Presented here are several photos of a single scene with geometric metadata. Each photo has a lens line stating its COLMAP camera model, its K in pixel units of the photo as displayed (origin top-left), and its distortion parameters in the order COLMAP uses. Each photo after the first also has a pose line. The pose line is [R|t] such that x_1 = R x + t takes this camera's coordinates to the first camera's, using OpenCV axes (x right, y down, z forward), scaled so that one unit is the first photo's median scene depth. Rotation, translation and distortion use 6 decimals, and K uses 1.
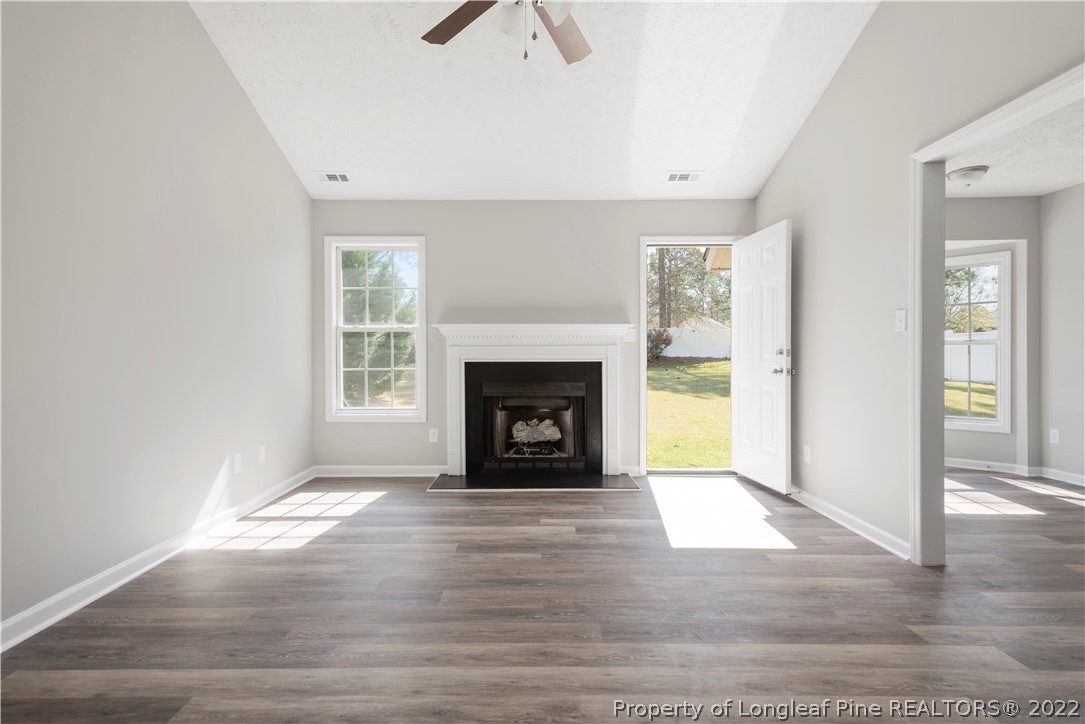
lens RADIAL K [[519.3, 0, 541.3], [0, 519.3, 364.3], [0, 0, 1]] dist [0.016164, -0.002161]
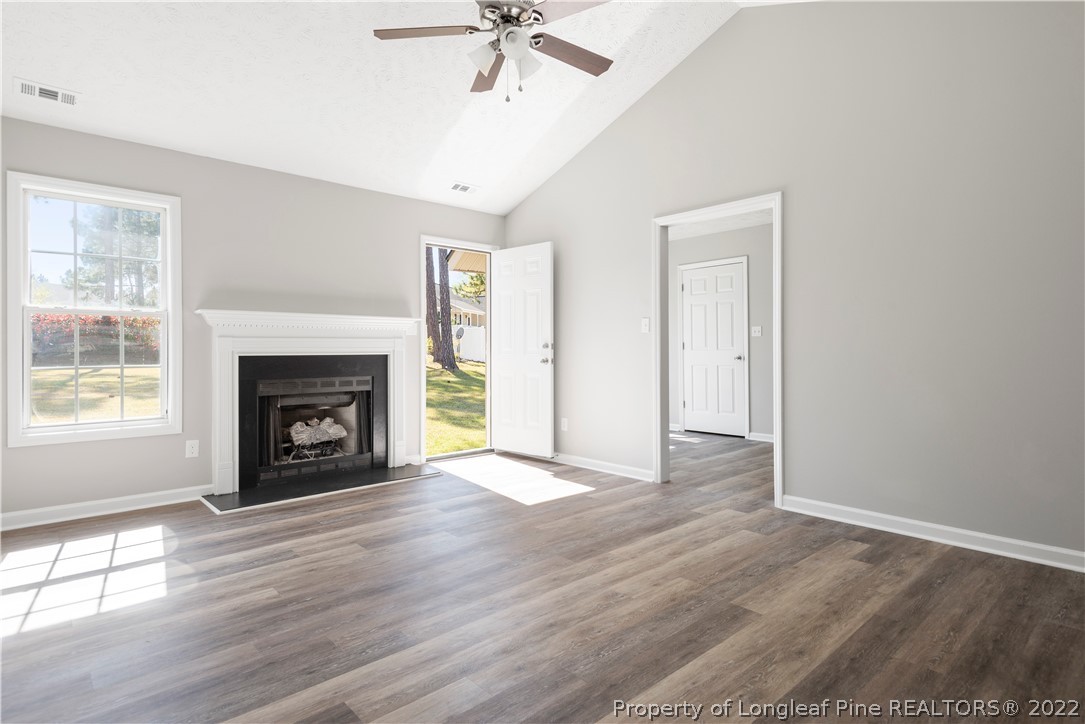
lens RADIAL K [[569.1, 0, 544.4], [0, 569.1, 354.7], [0, 0, 1]] dist [0.012988, -0.002874]
pose [[0.737195, -0.007201, 0.675642, -0.404720], [0.011754, 0.999929, -0.002167, 0.000906], [-0.675578, 0.009539, 0.737227, -0.010957]]
